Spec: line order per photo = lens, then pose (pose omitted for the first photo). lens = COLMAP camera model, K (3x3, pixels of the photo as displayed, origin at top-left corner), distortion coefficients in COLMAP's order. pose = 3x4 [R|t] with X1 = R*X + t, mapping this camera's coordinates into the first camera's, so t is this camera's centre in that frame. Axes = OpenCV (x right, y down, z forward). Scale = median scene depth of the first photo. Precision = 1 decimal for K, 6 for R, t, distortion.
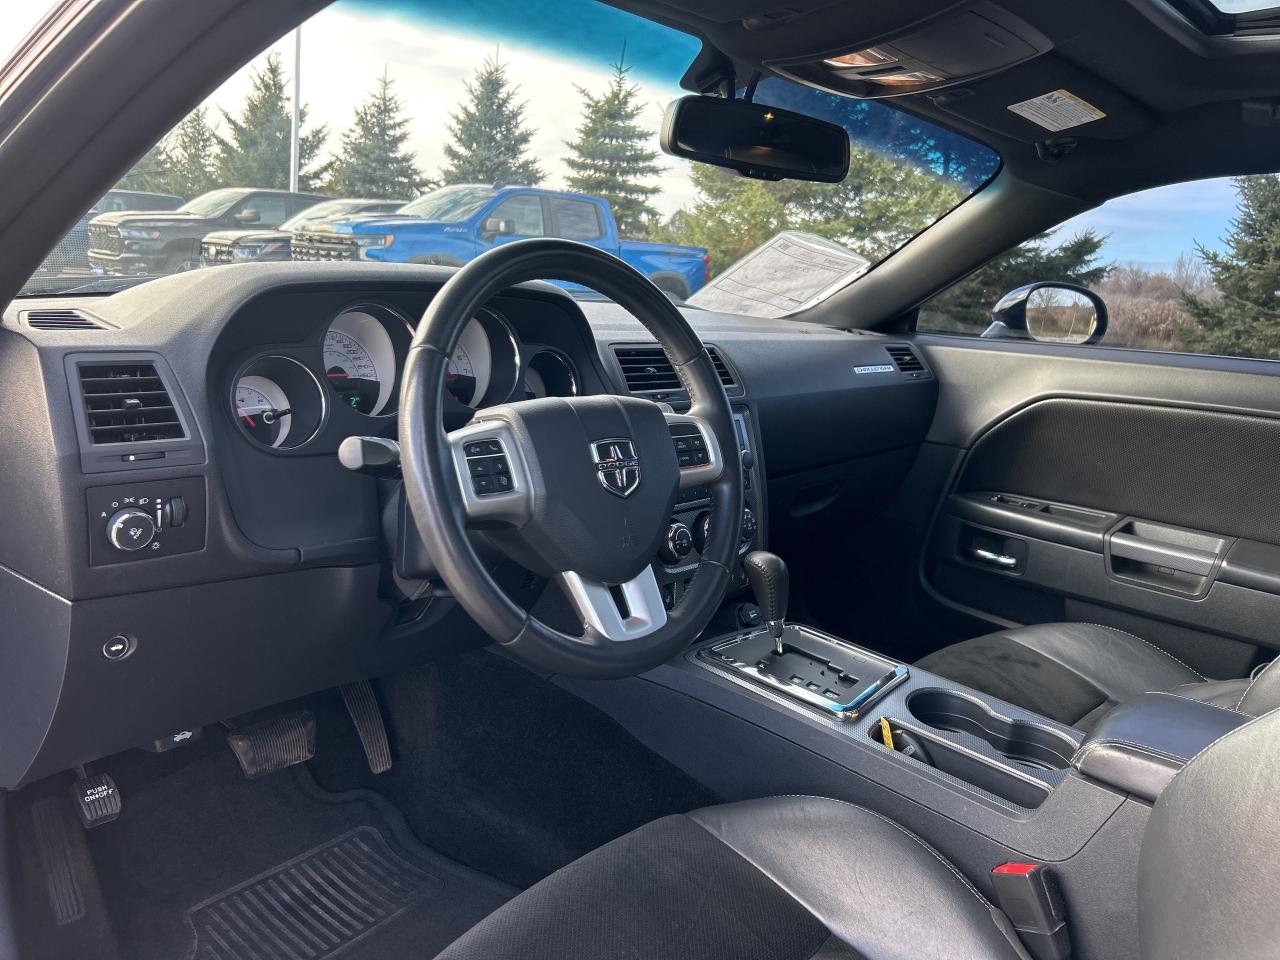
lens RADIAL K [[964.9, 0, 640.0], [0, 964.9, 480.0], [0, 0, 1]] dist [-0.026912, -0.001800]
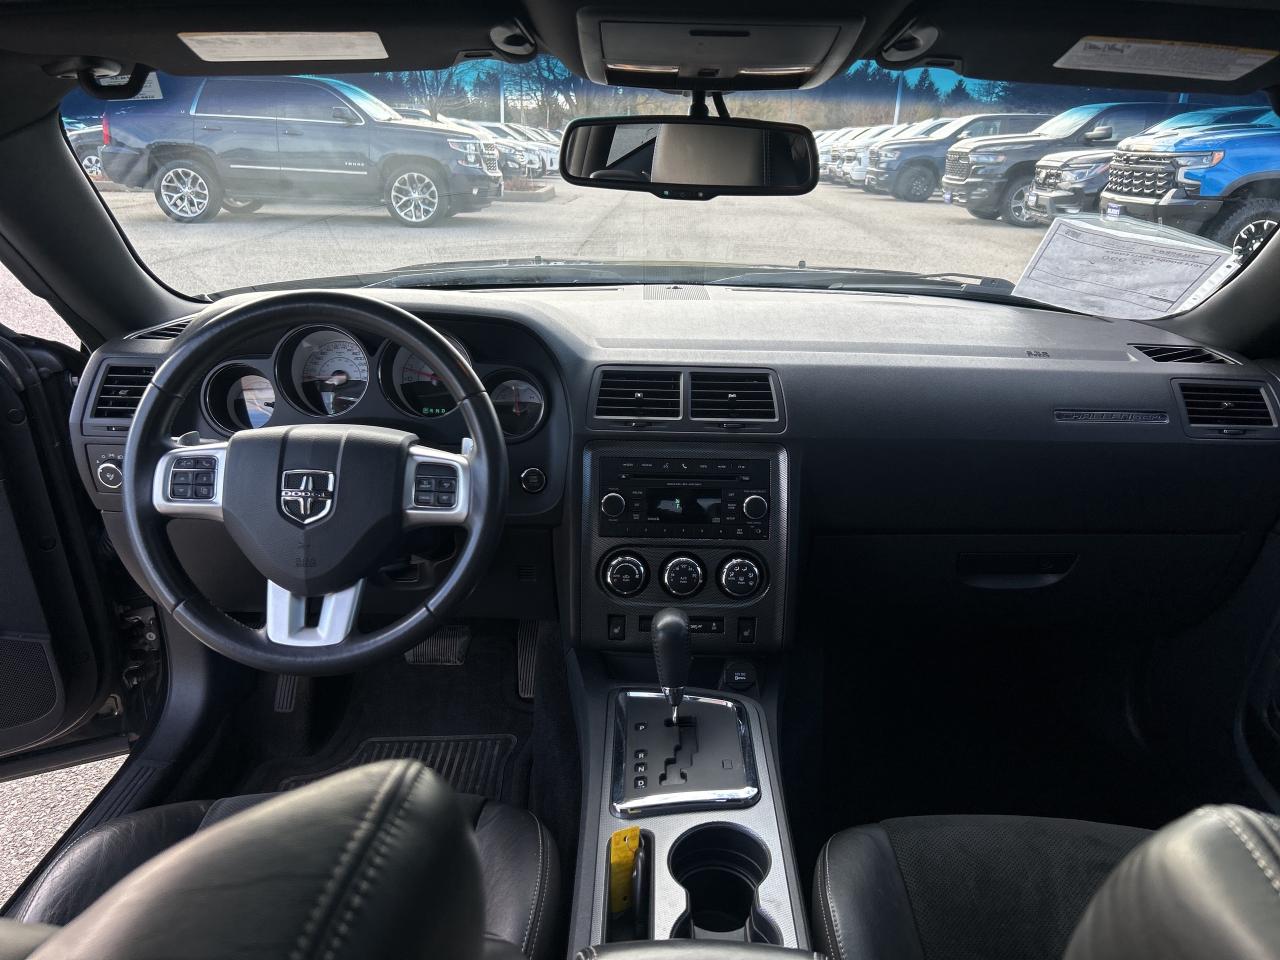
lens RADIAL K [[937.9, 0, 653.8], [0, 937.9, 483.0], [0, 0, 1]] dist [0.095201, -0.140936]
pose [[0.655462, 0.195518, -0.729480, 0.090167], [-0.129642, 0.980699, 0.146364, -0.020989], [0.744018, -0.001365, 0.668159, 0.047508]]
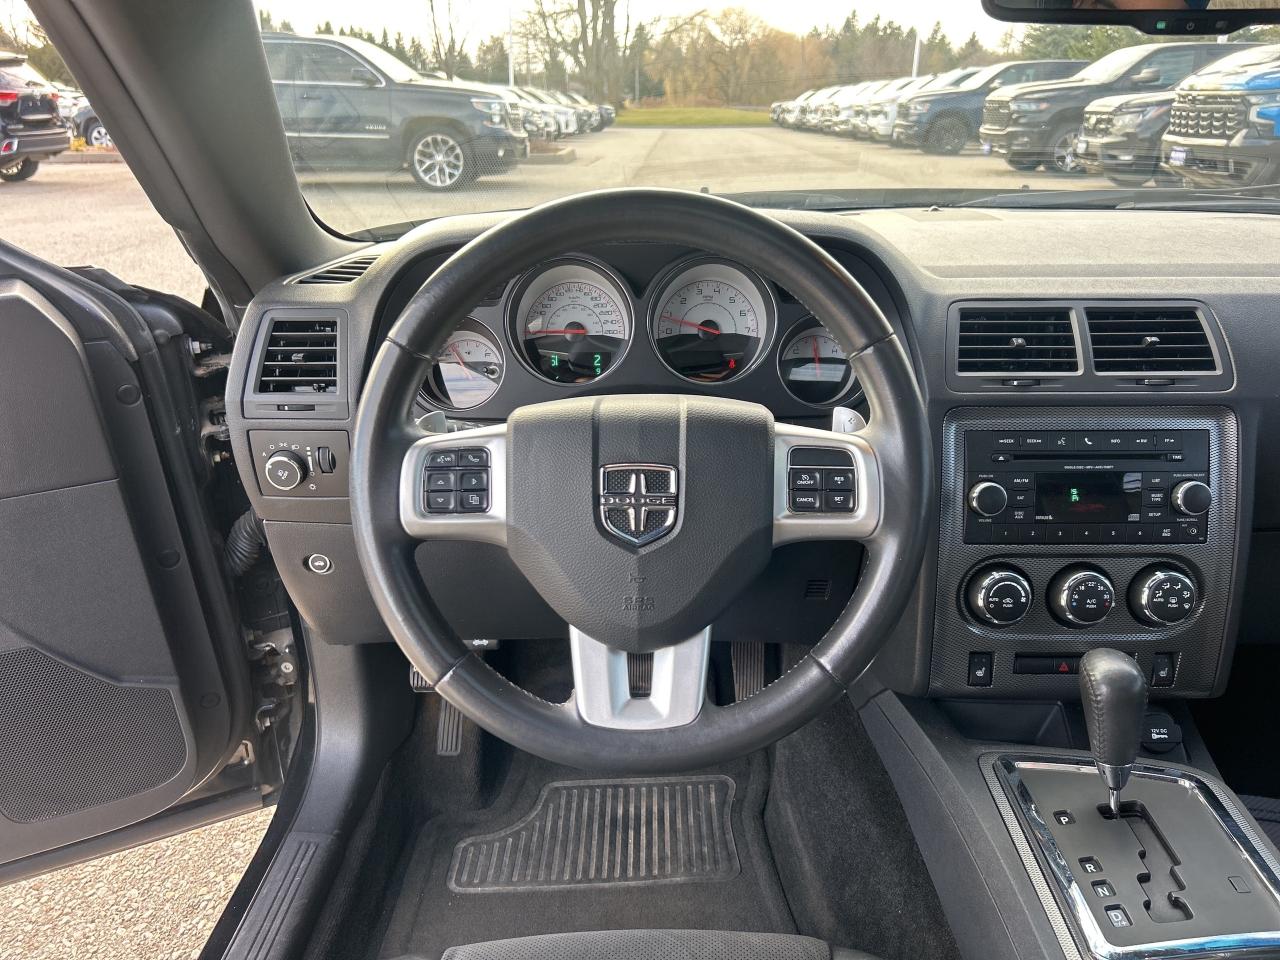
lens RADIAL K [[942.4, 0, 661.0], [0, 942.4, 477.8], [0, 0, 1]] dist [0.062896, -0.079889]
pose [[0.654985, 0.201152, -0.728377, 0.043860], [-0.105911, 0.978841, 0.175083, -0.013963], [0.748183, -0.037534, 0.662430, 0.045324]]
